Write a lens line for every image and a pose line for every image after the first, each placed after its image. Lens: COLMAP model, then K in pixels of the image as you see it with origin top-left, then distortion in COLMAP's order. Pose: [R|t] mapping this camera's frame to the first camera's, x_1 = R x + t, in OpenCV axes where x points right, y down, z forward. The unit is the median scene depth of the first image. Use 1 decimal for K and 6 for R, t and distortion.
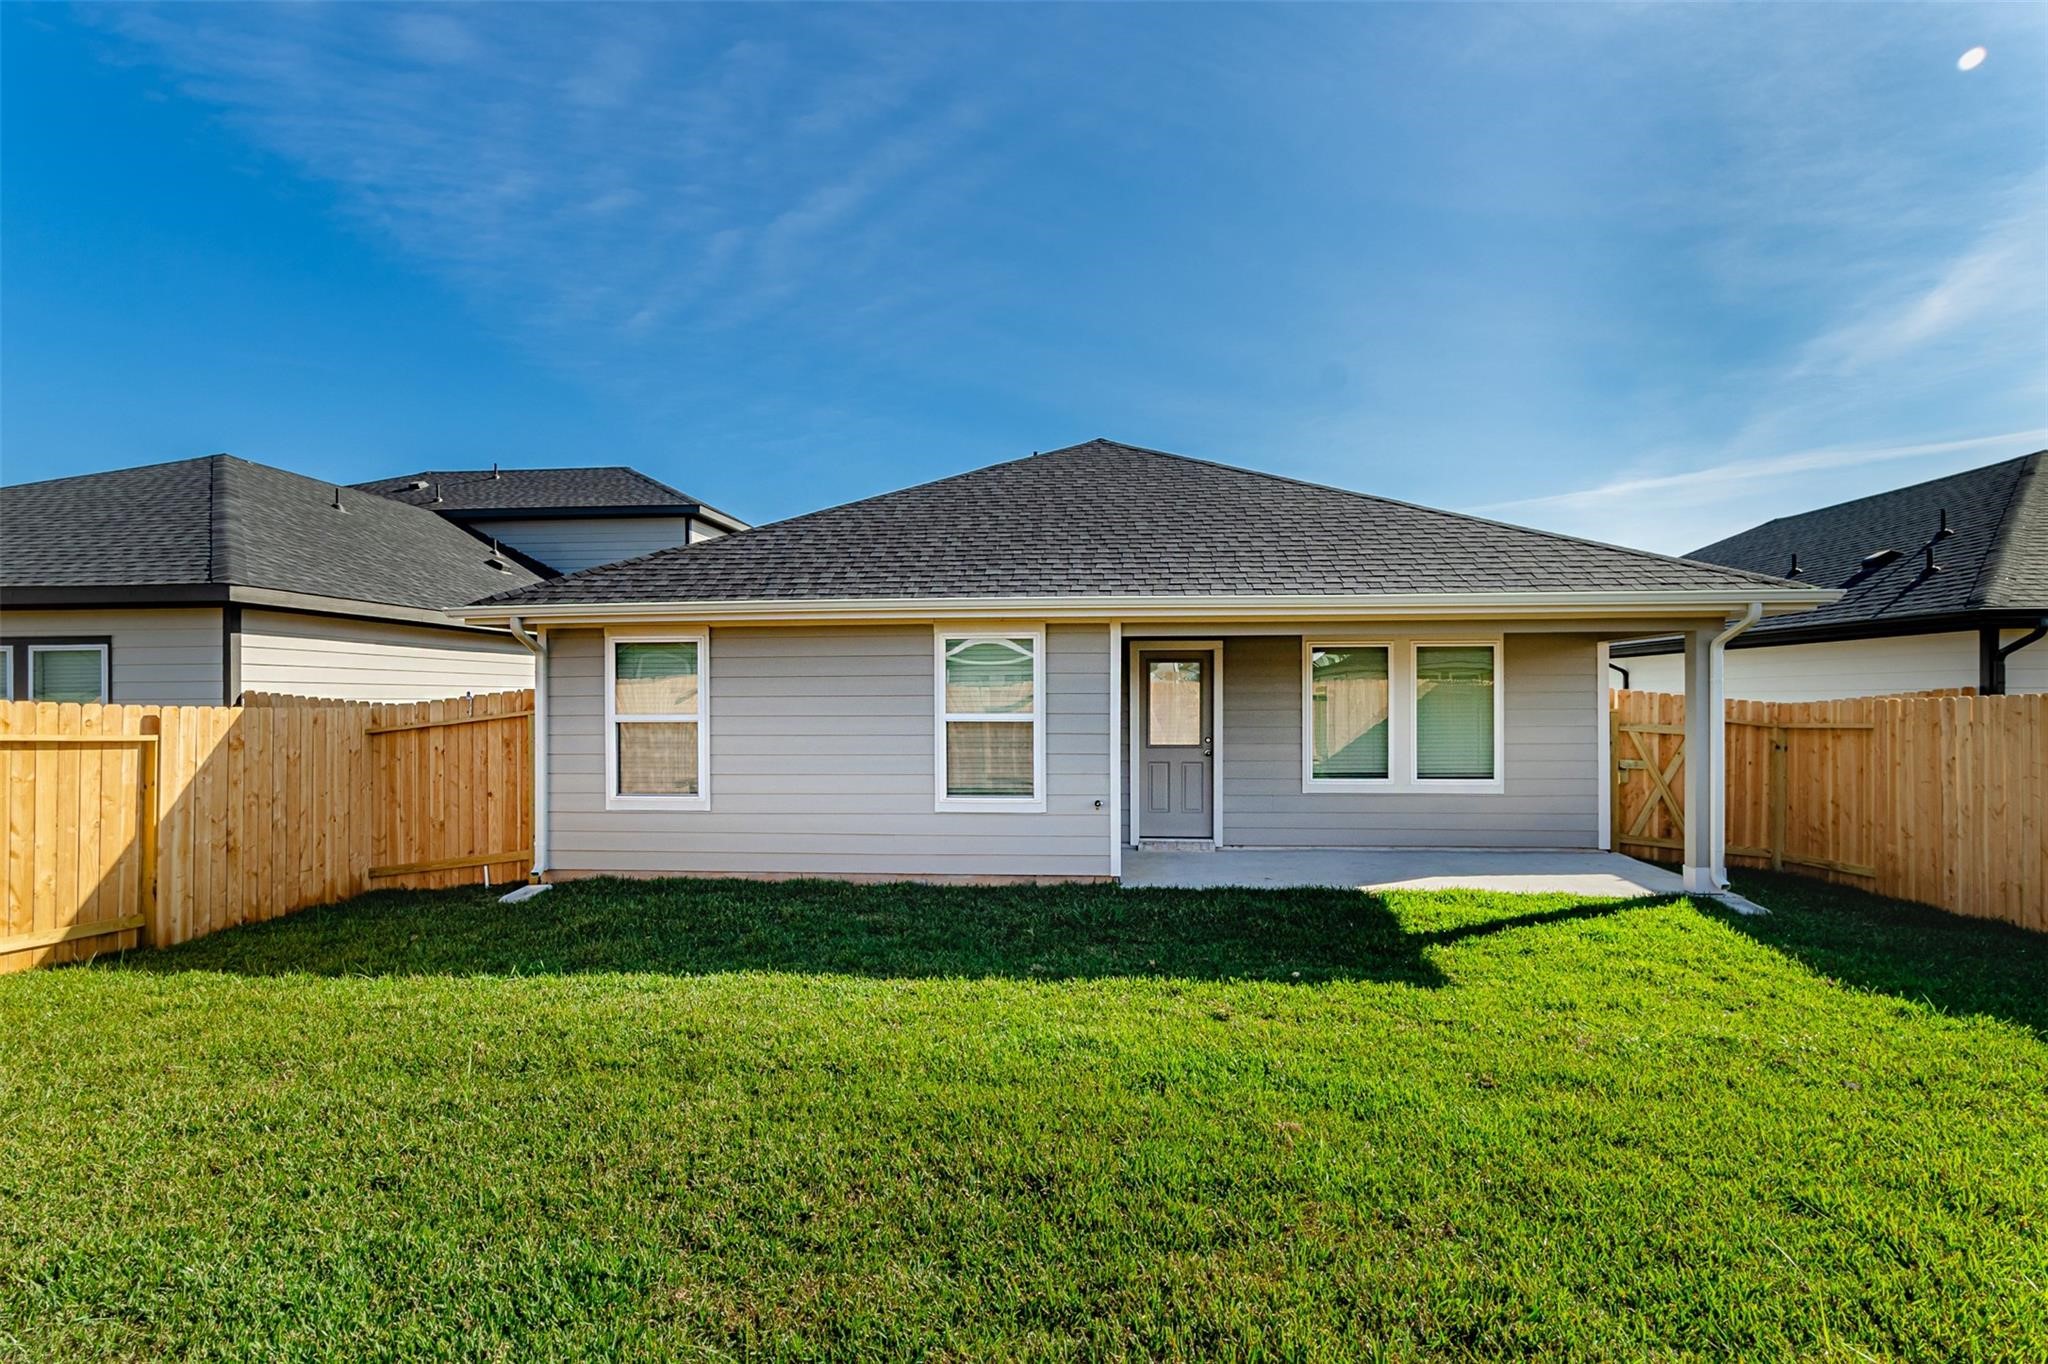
lens RADIAL K [[1016.8, 0, 1024.0], [0, 1016.8, 682.0], [0, 0, 1]] dist [0.000961, 0.000241]
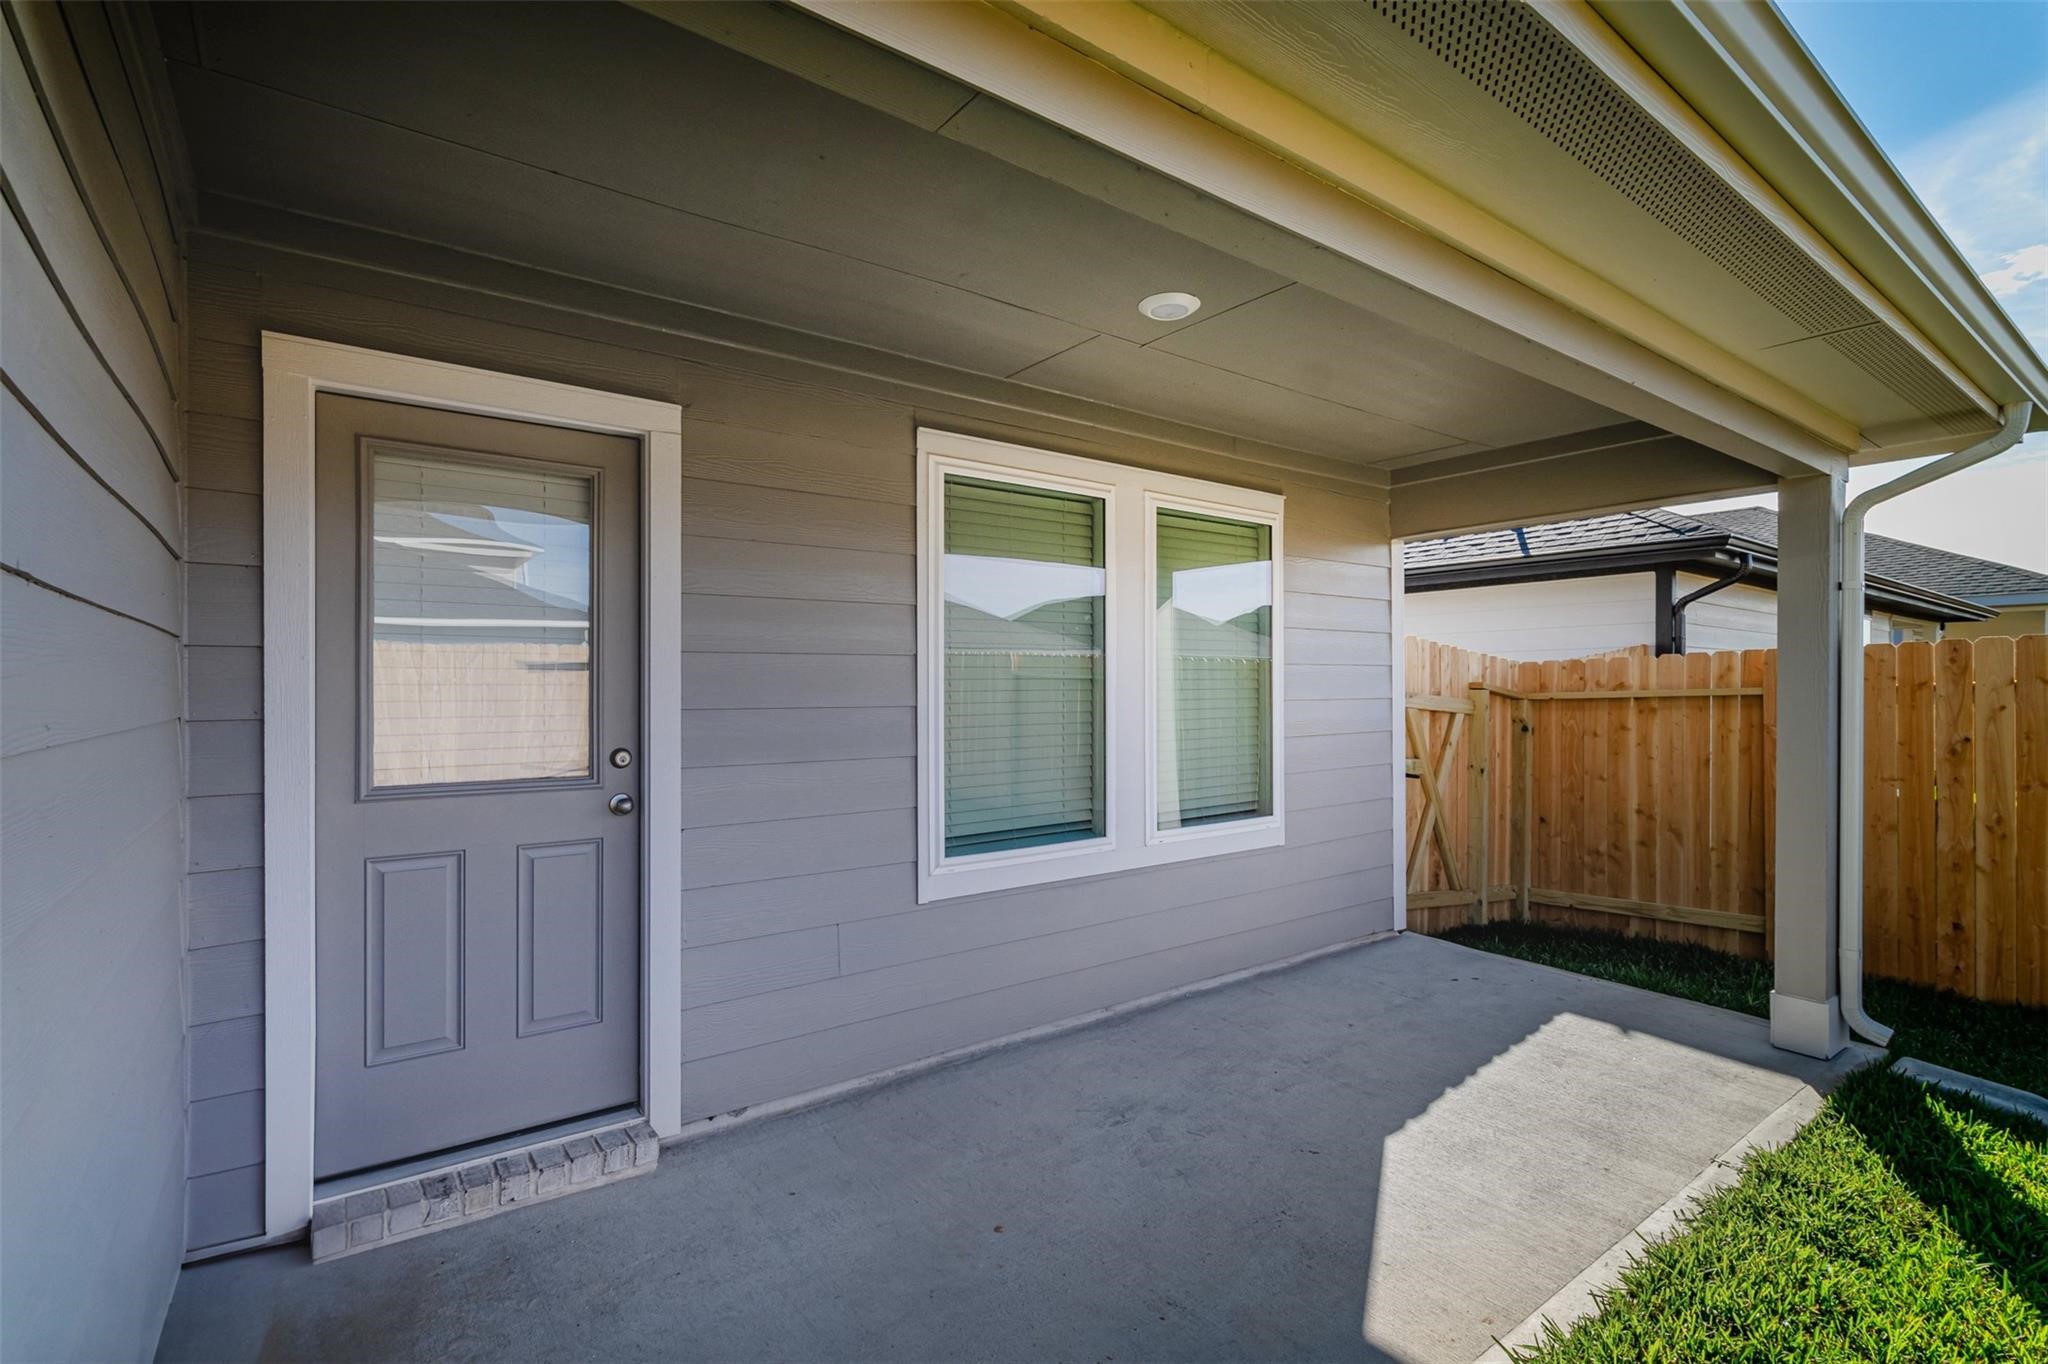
lens RADIAL K [[969.4, 0, 1024.0], [0, 969.4, 682.0], [0, 0, 1]] dist [0.001949, 0.000256]
pose [[0.732260, 0.005988, 0.680999, 0.090804], [-0.013514, 0.999892, 0.005738, 0.037960], [-0.680891, -0.013405, 0.732262, 0.827537]]
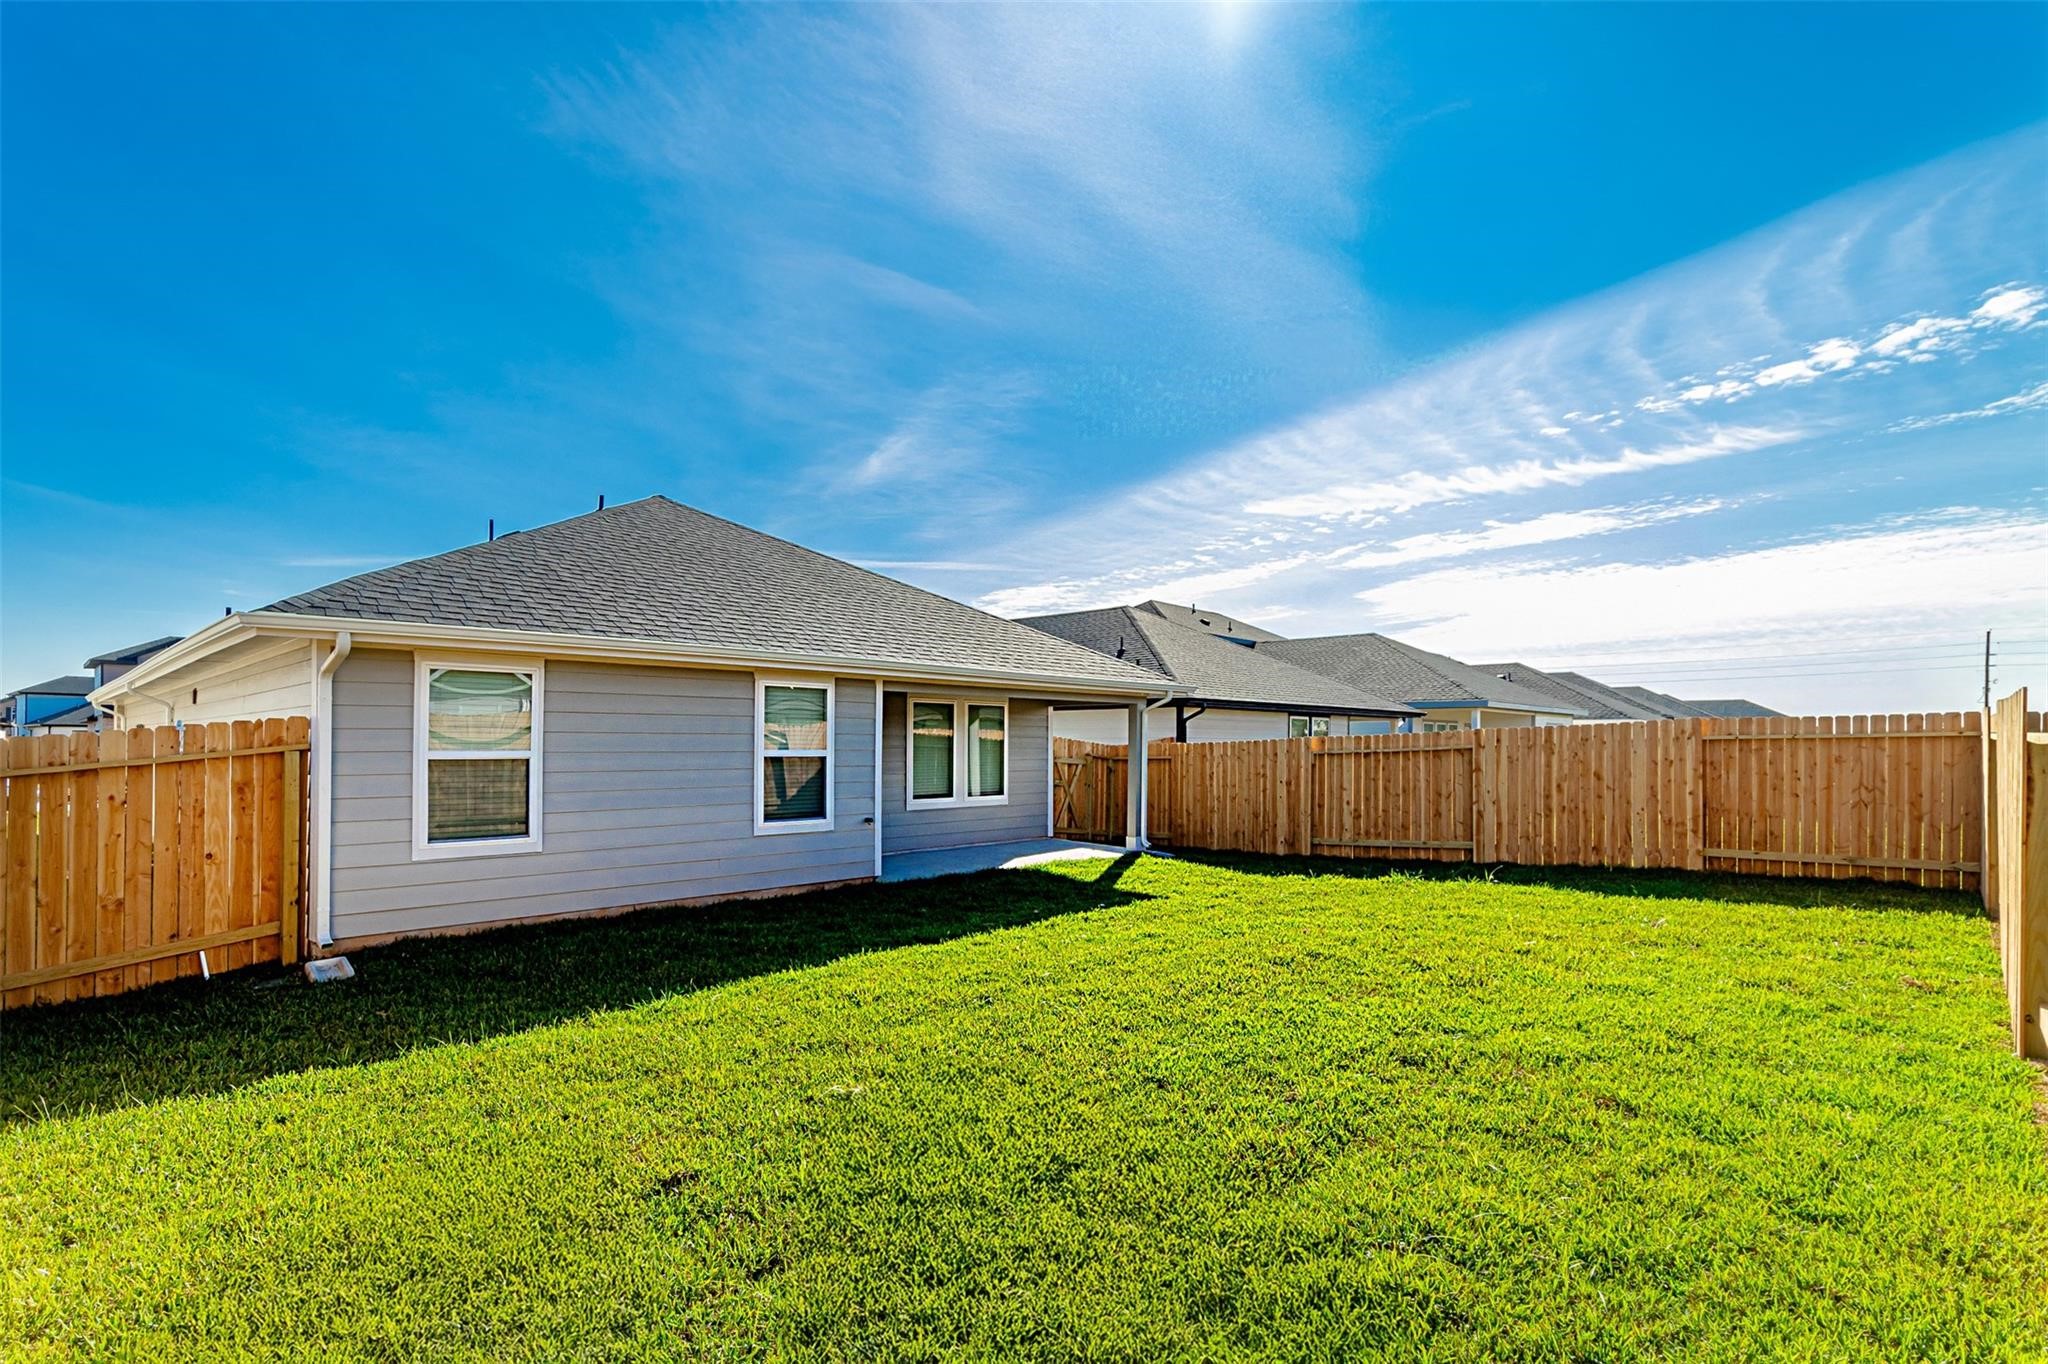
lens RADIAL K [[969.7, 0, 1024.0], [0, 969.7, 729.0], [0, 0, 1]] dist [0.001866, 0.000365]
pose [[0.626923, 0.018357, 0.778865, -0.709645], [-0.023704, 0.999709, -0.004483, 0.004809], [-0.778720, -0.015652, 0.627176, 0.075502]]
